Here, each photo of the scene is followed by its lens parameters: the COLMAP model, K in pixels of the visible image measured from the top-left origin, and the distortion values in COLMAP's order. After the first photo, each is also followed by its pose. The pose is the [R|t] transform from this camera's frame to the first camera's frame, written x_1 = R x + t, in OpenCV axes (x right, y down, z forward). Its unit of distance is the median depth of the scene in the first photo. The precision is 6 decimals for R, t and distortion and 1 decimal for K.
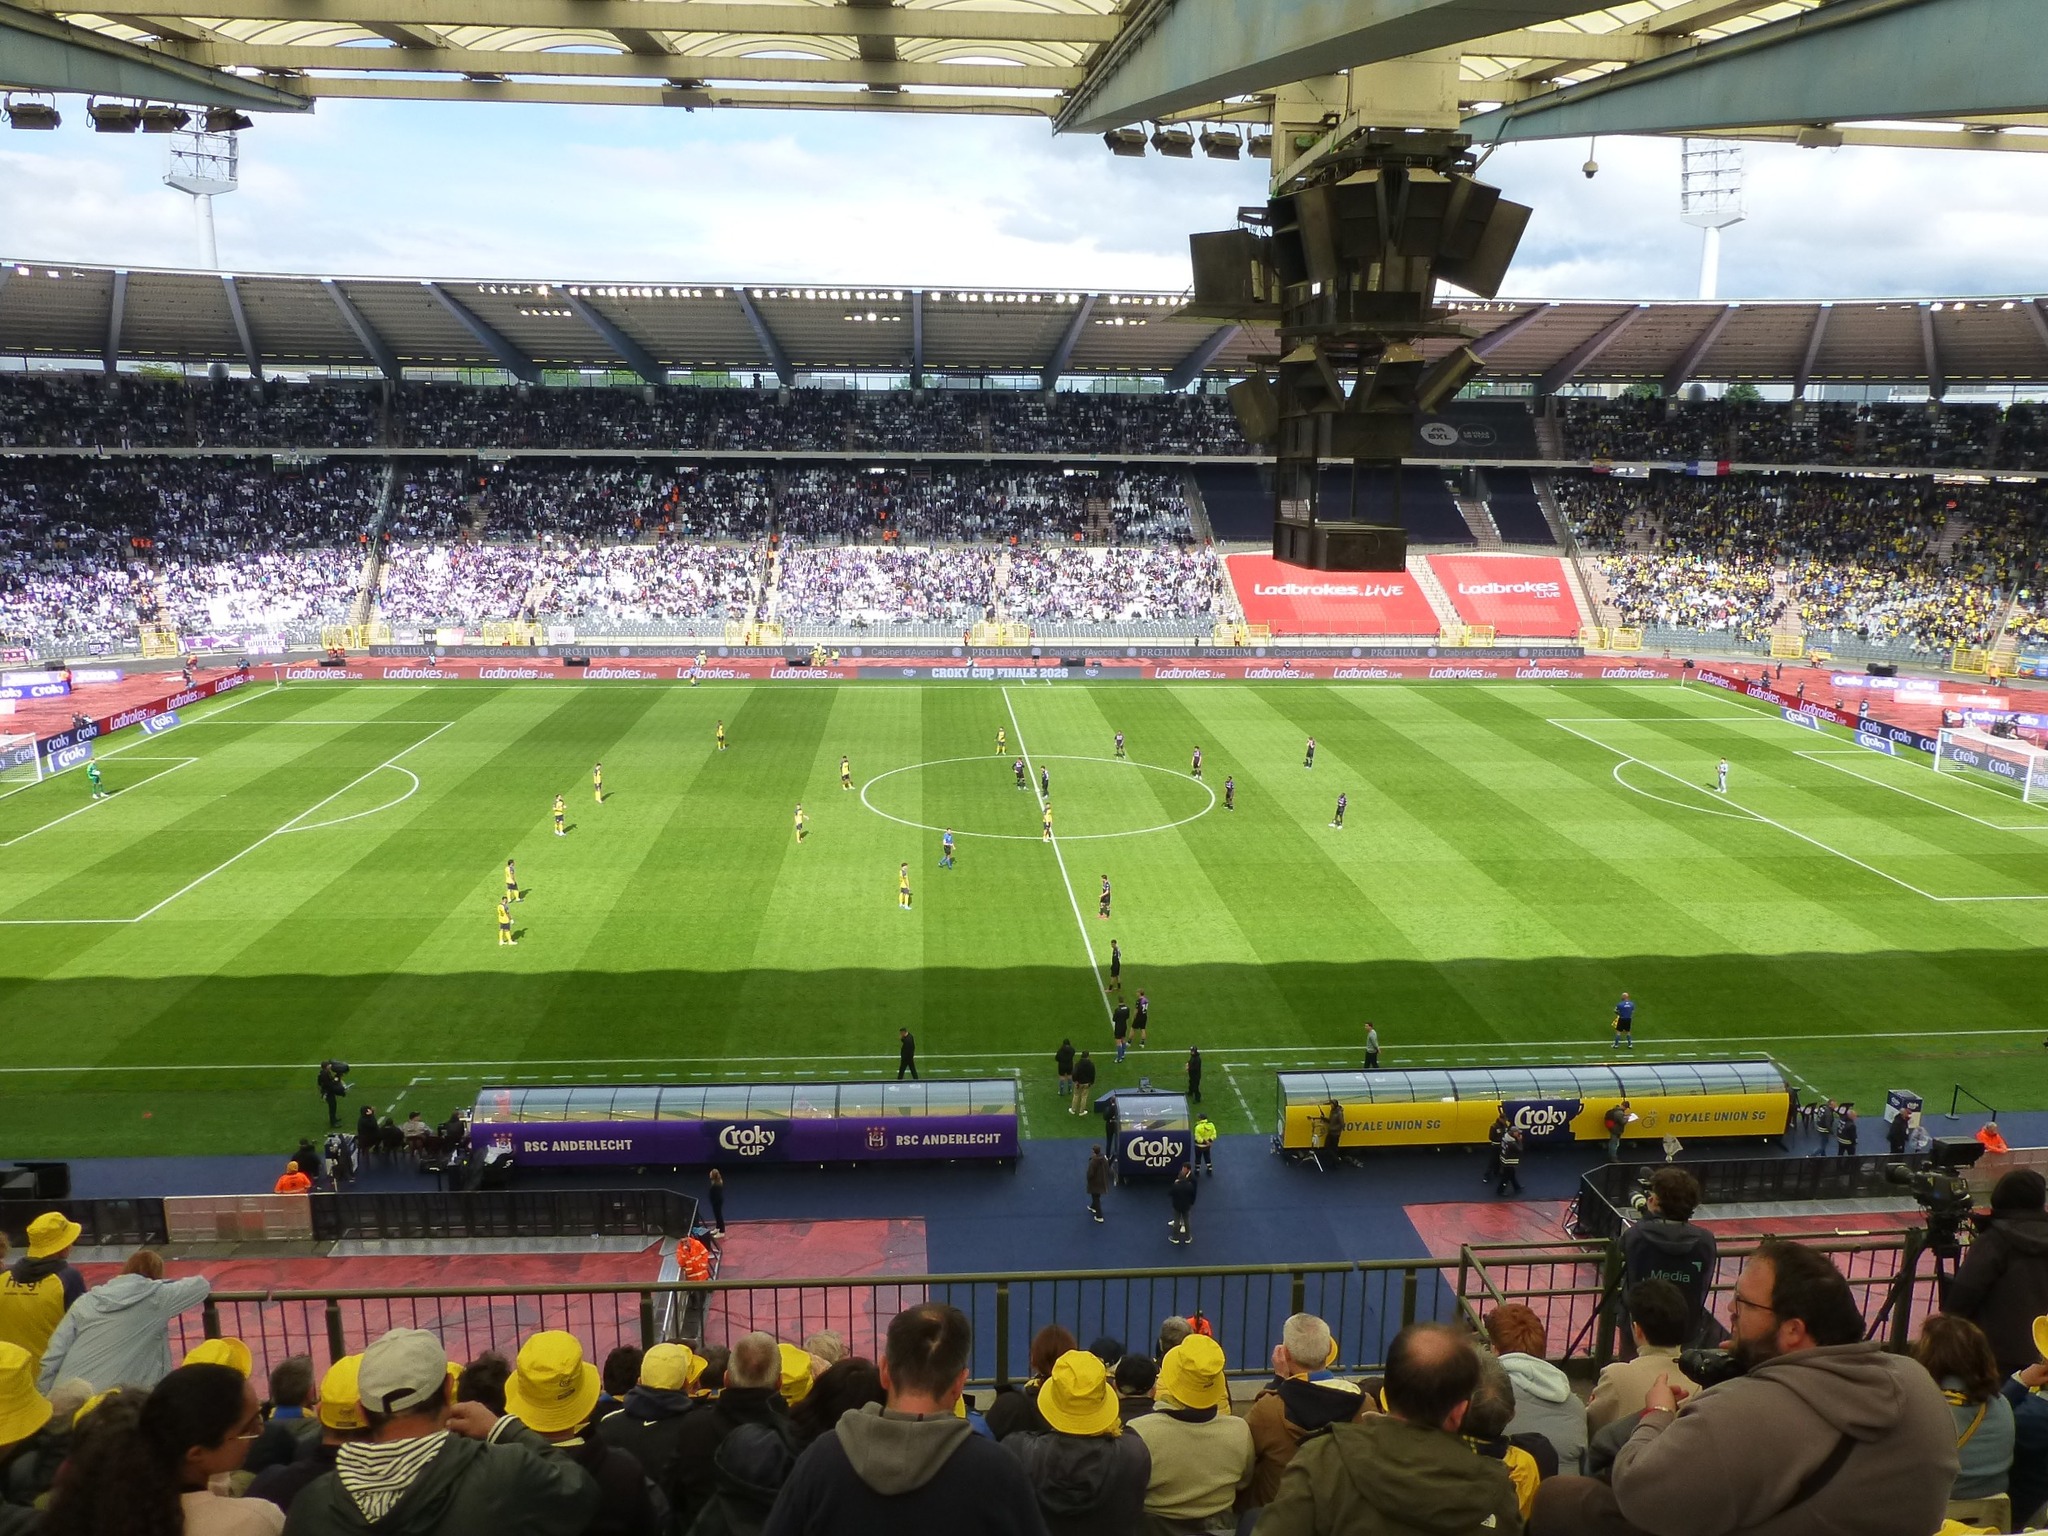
lens RADIAL K [[1500.6, 0, 1030.9], [0, 1500.6, 771.3], [0, 0, 1]] dist [-0.015774, -0.006216]
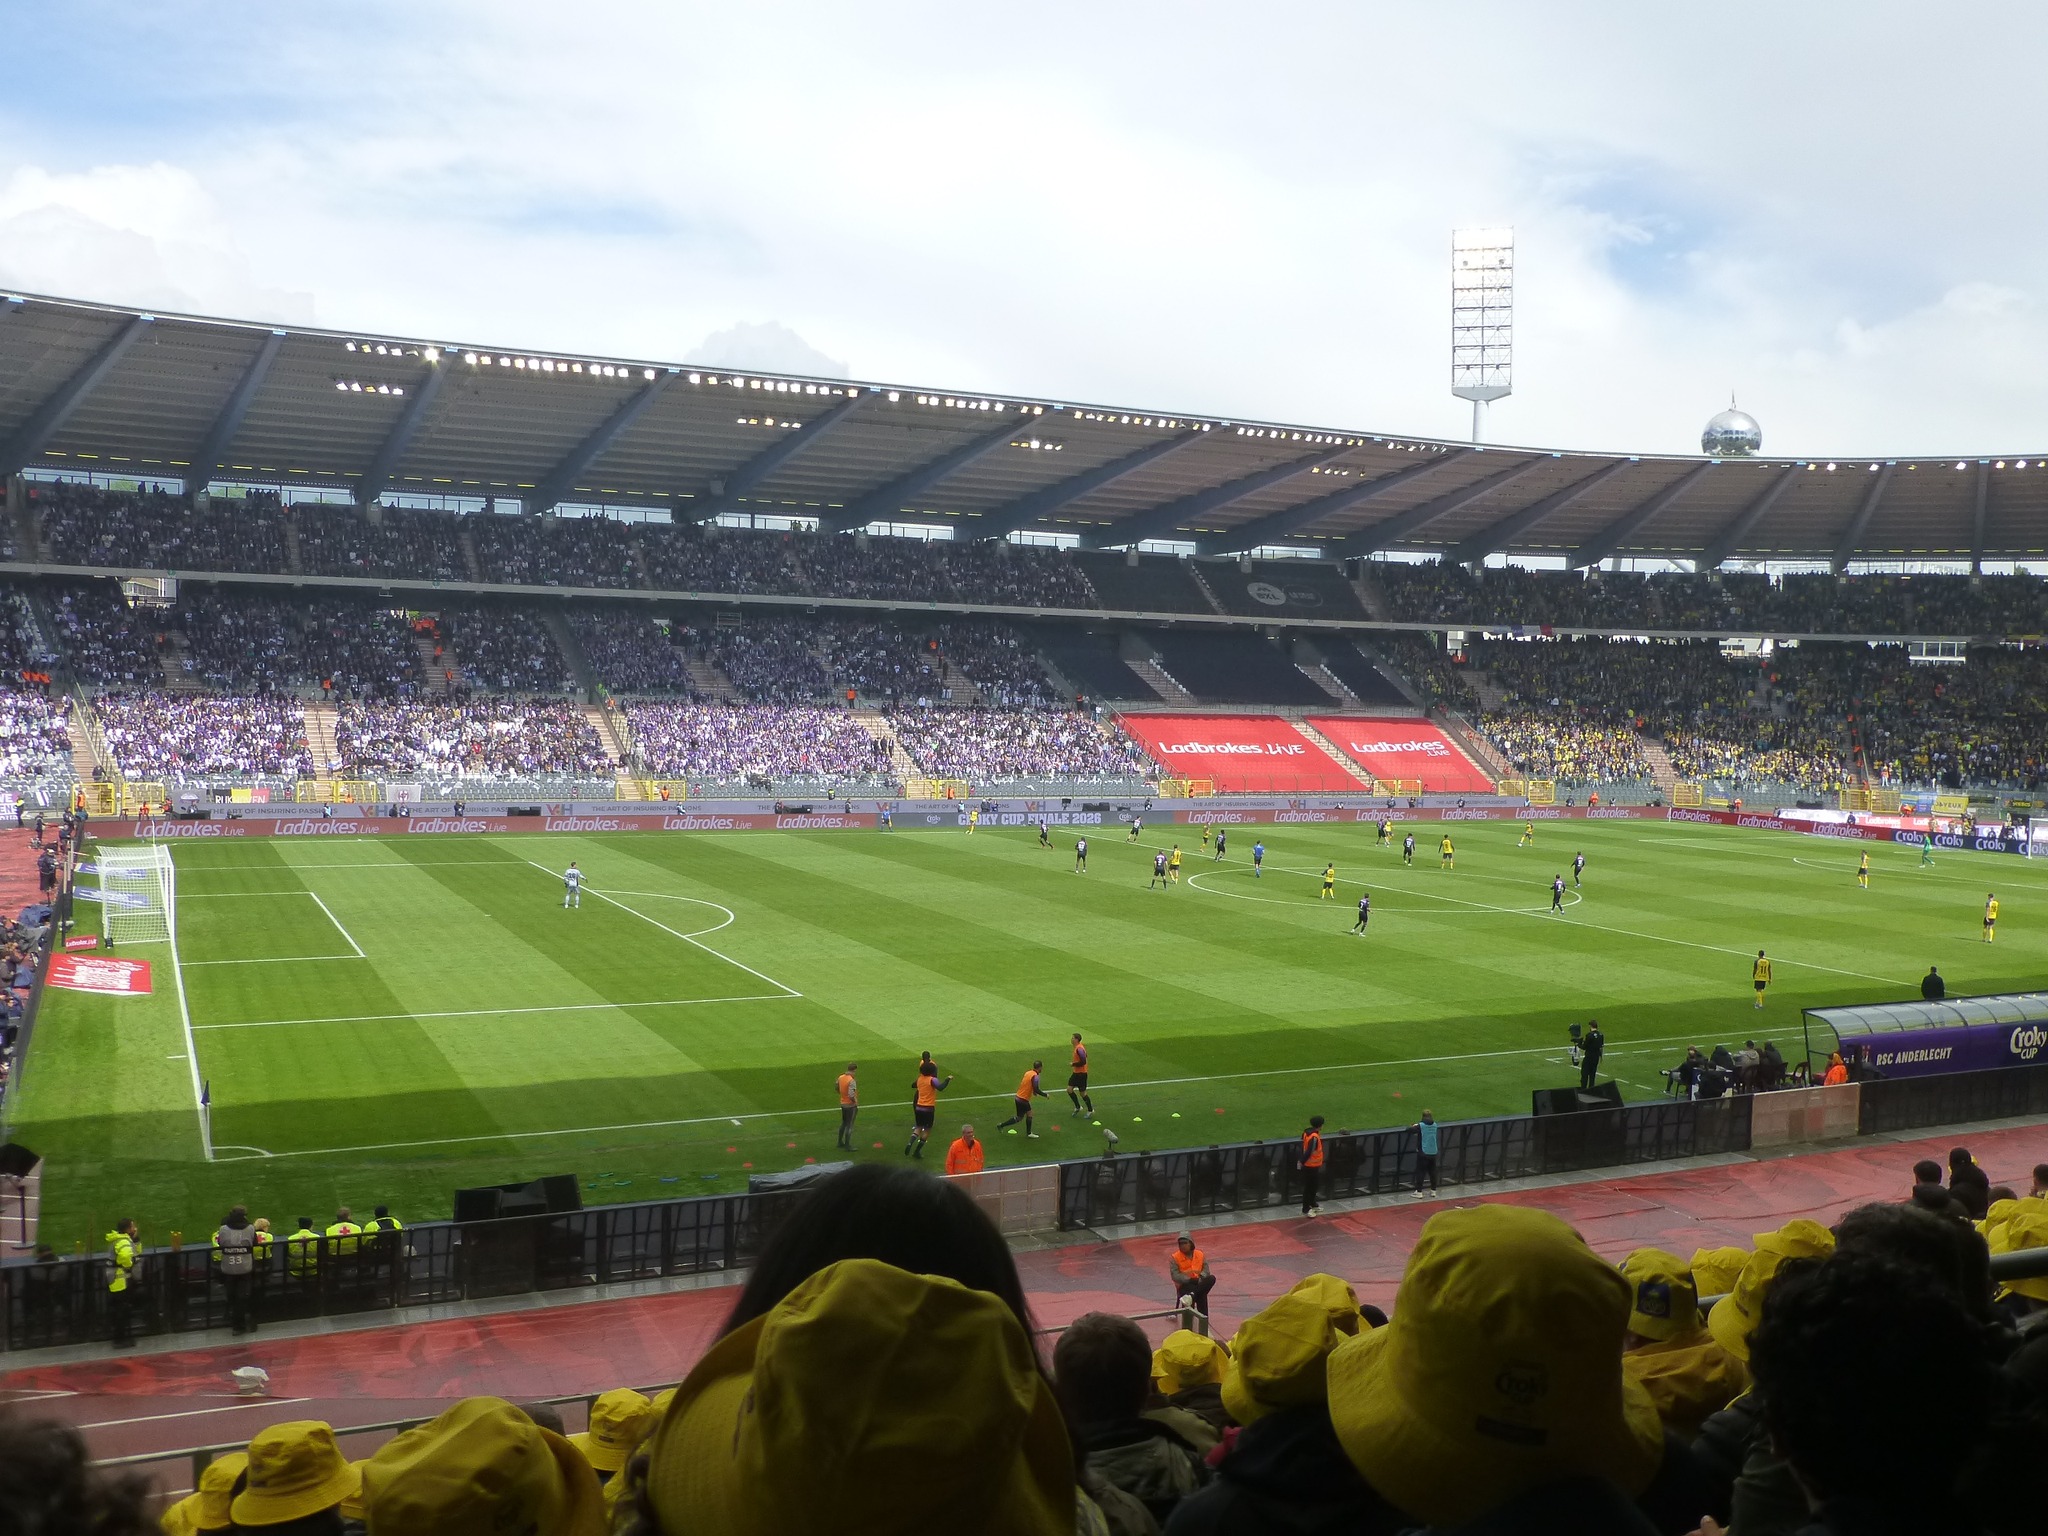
lens RADIAL K [[1860.0, 0, 1024.0], [0, 1860.0, 768.0], [0, 0, 1]] dist [-0.016741, -0.007749]
pose [[0.928916, -0.006335, 0.370237, -0.550212], [0.068517, 0.985528, -0.155046, 0.091960], [-0.363896, 0.169392, 0.915907, 0.036936]]
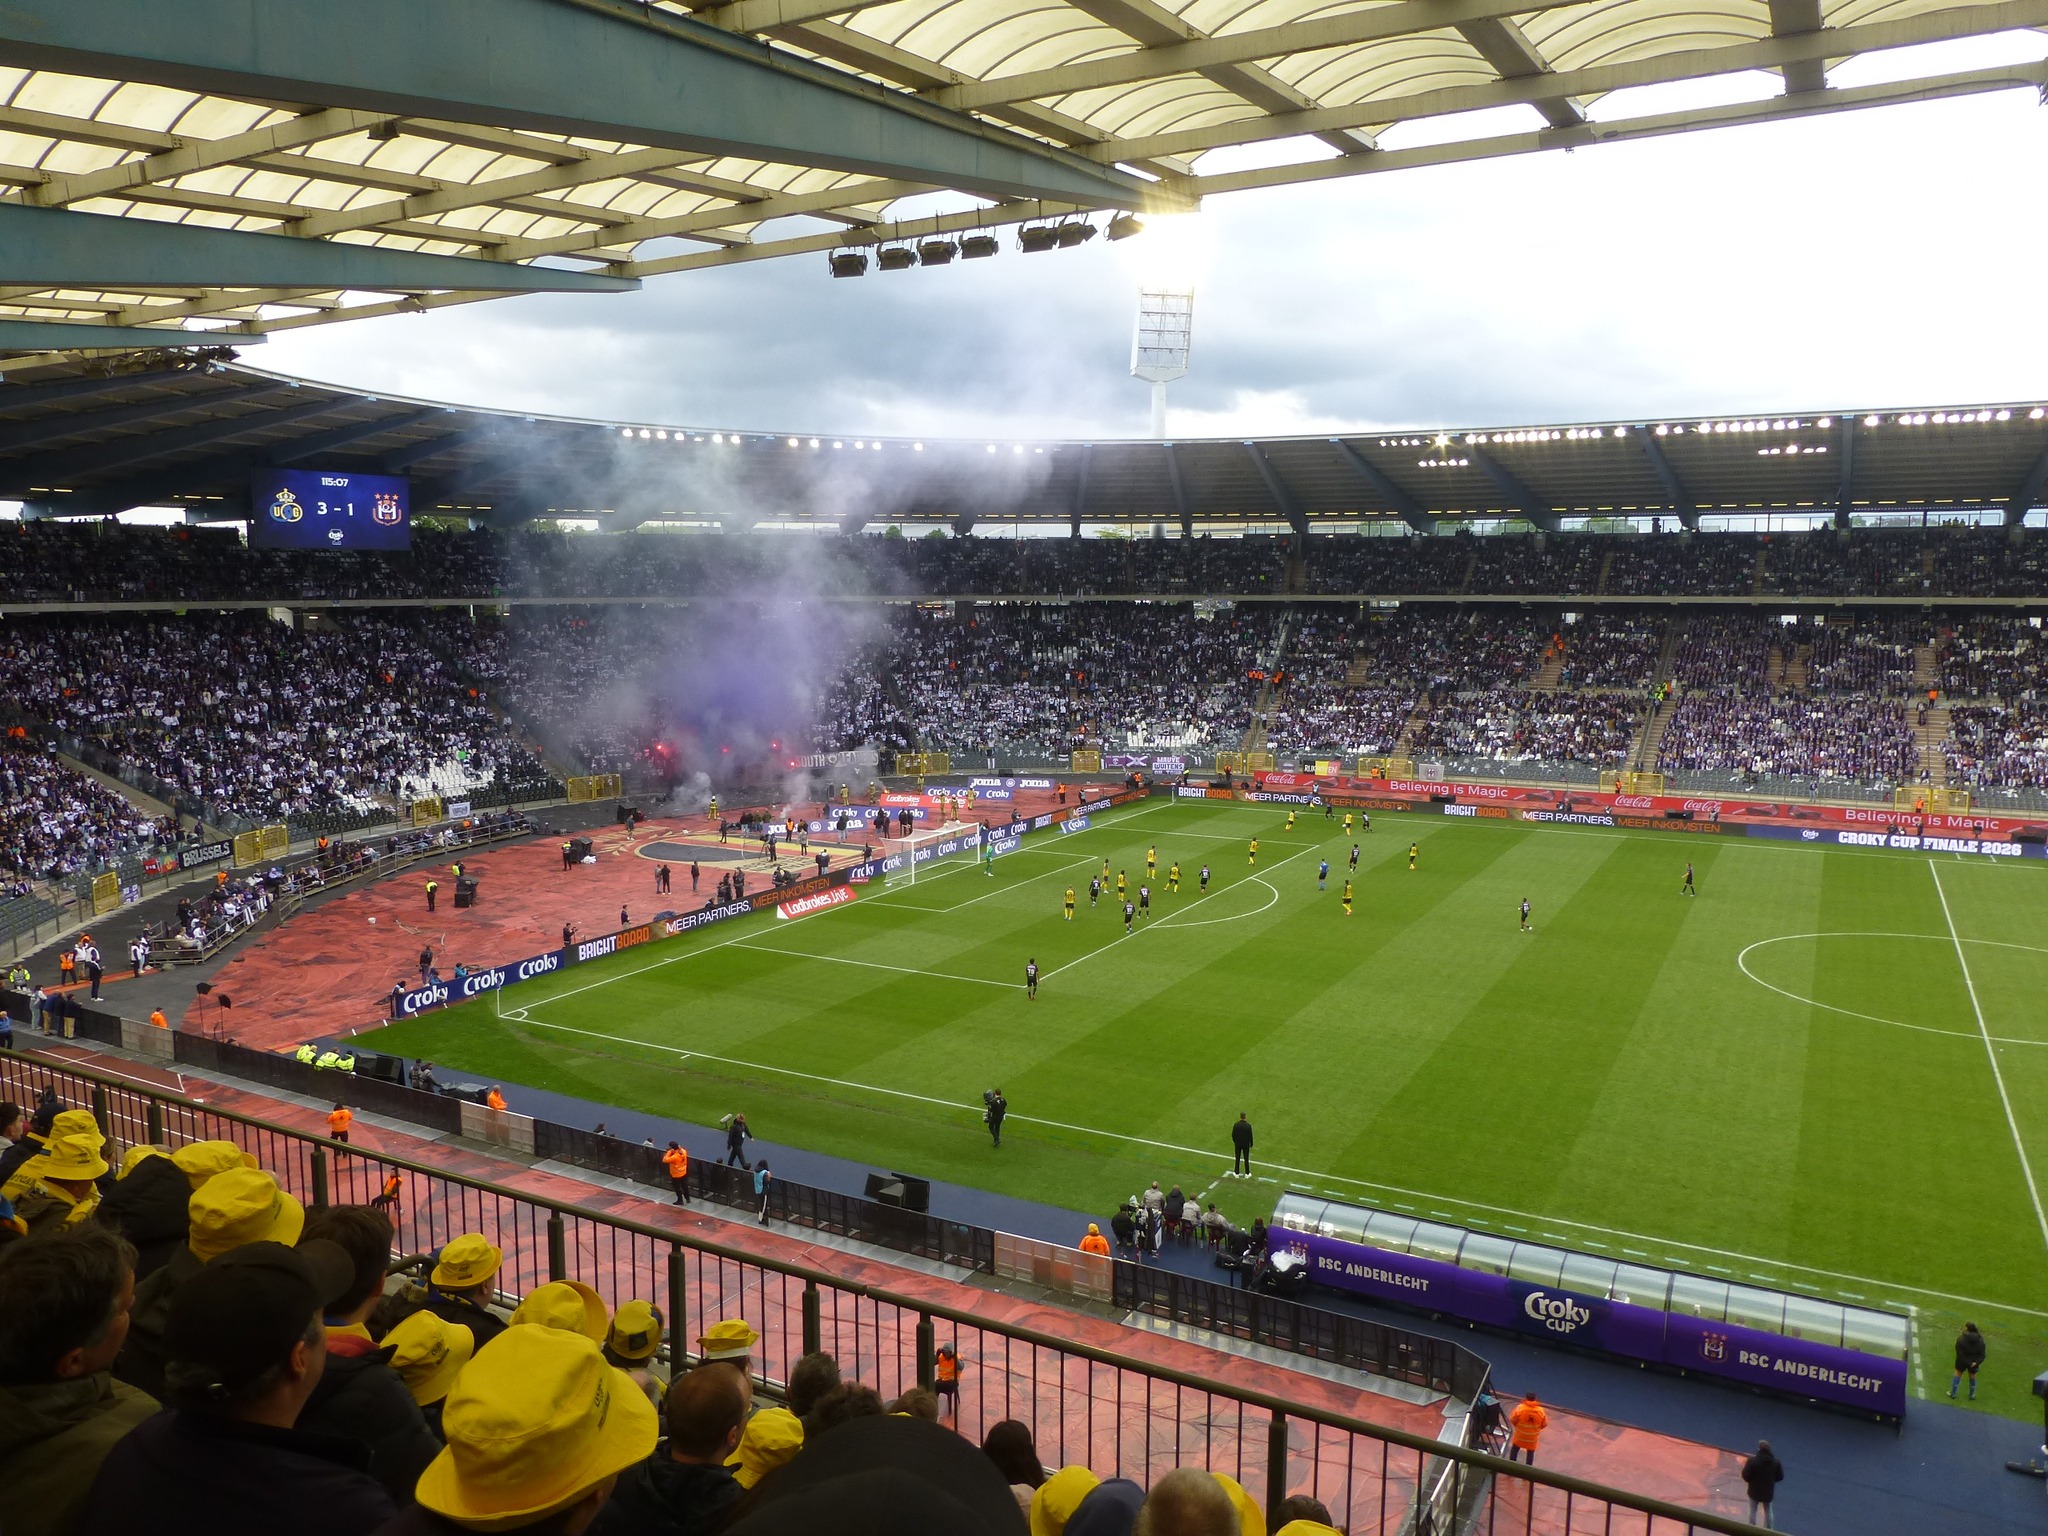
lens RADIAL K [[1475.3, 0, 1032.3], [0, 1475.3, 767.6], [0, 0, 1]] dist [-0.024059, -0.000448]
pose [[0.838290, 0.054216, -0.542523, 0.001723], [-0.110988, 0.991178, -0.072444, 0.011436], [0.533809, 0.120943, 0.836911, 0.033017]]
